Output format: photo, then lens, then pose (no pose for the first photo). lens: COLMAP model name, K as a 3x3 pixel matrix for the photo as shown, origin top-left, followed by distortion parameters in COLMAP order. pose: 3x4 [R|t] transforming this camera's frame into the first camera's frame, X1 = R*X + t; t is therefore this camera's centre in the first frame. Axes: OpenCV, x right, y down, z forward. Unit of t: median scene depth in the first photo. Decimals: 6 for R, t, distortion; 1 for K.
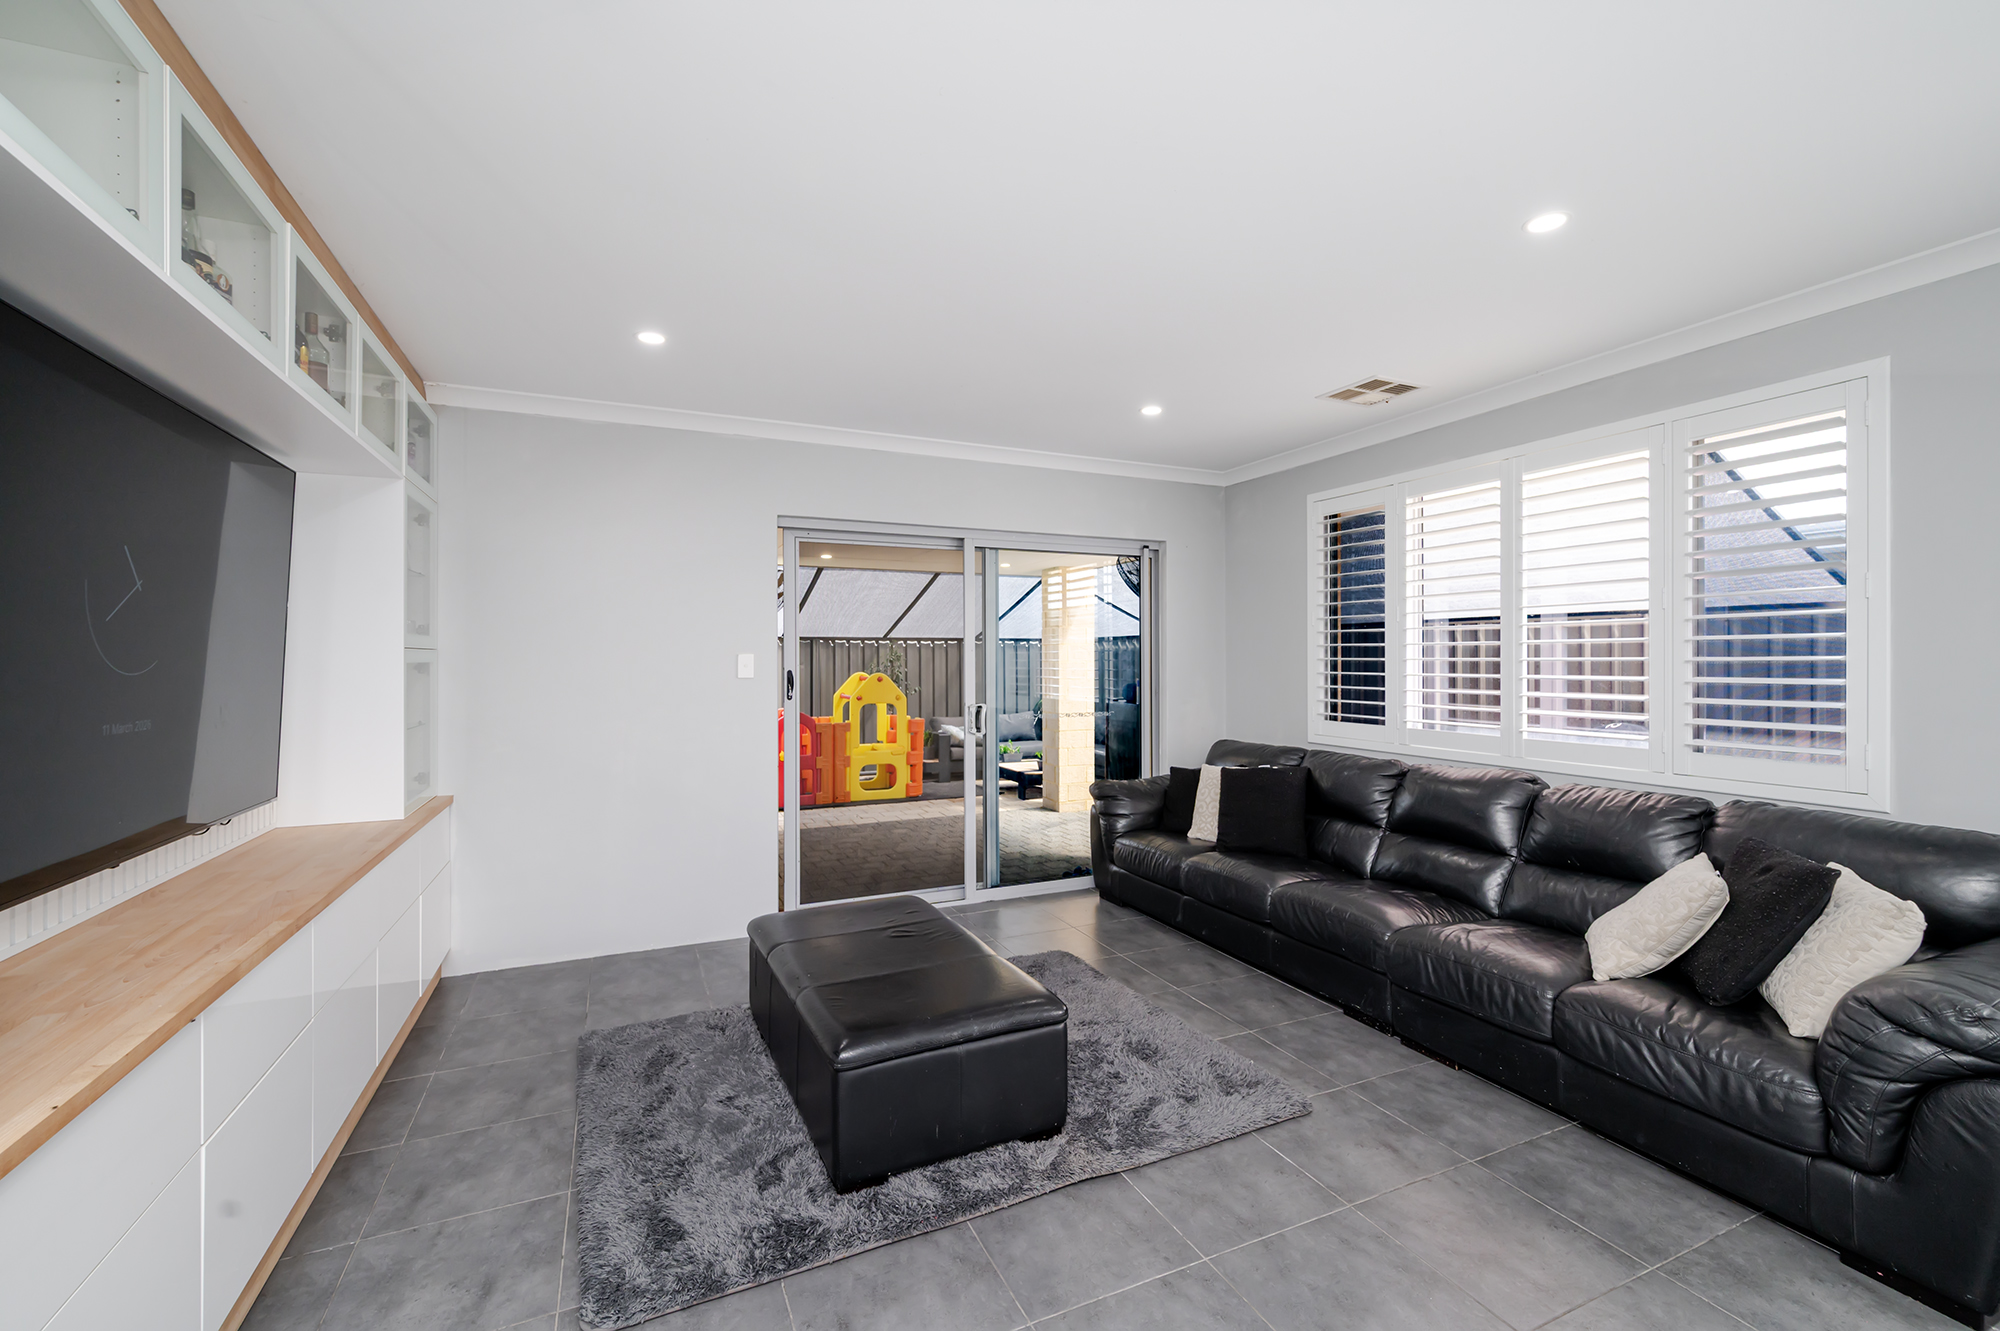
lens RADIAL K [[834.3, 0, 1017.7], [0, 834.3, 657.9], [0, 0, 1]] dist [-0.000915, 0.000821]
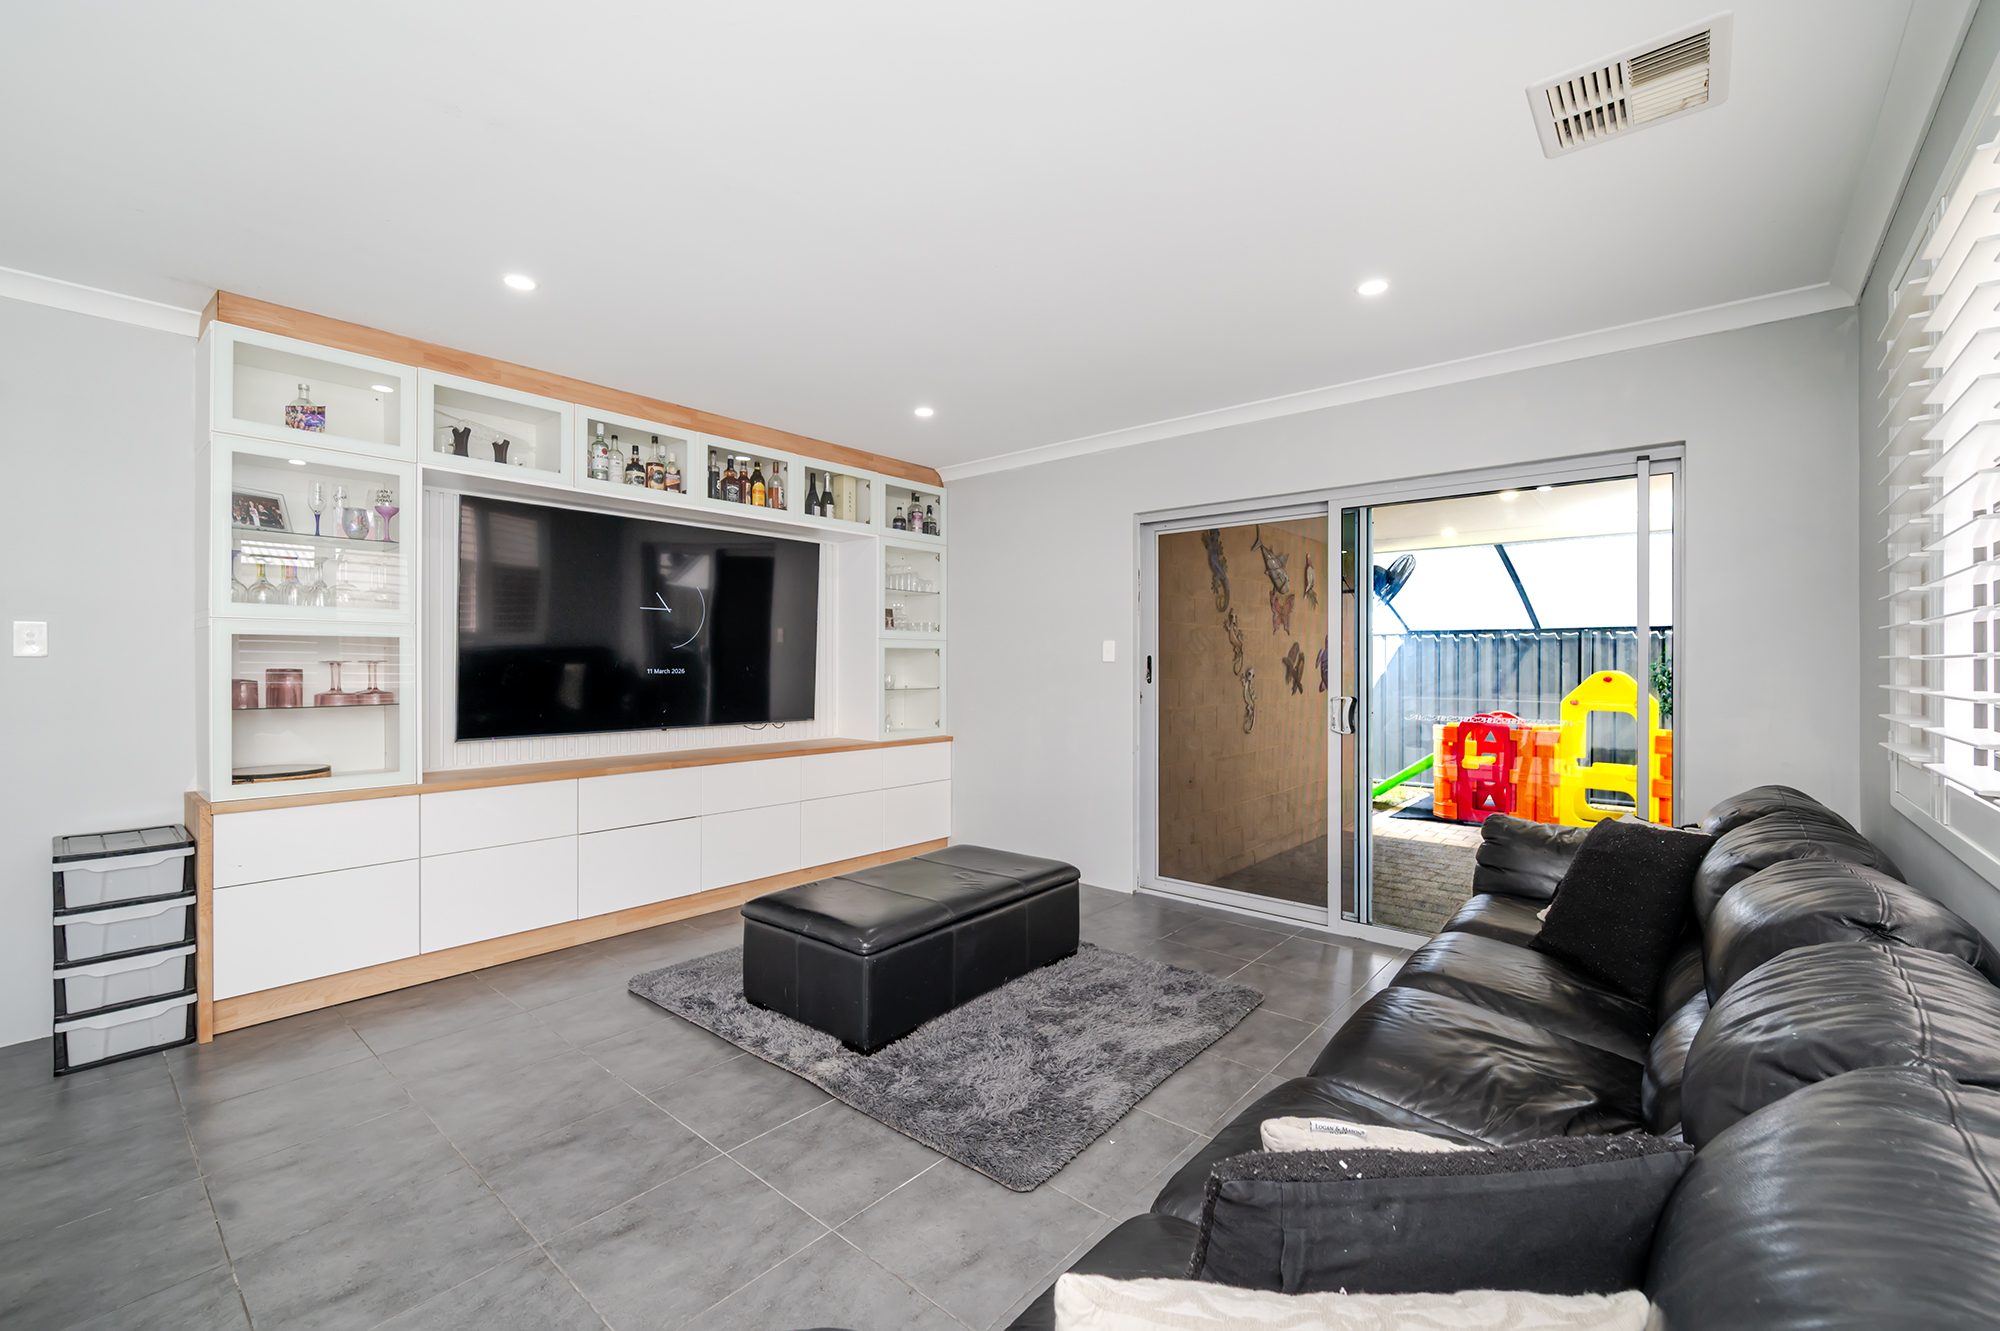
lens RADIAL K [[834.3, 0, 1018.0], [0, 834.3, 665.2], [0, 0, 1]] dist [-0.000915, 0.000821]
pose [[0.425373, 0.003507, -0.905012, 0.650816], [-0.002185, 0.999994, 0.002848, 0.025160], [0.905016, 0.000766, 0.425377, 0.403966]]
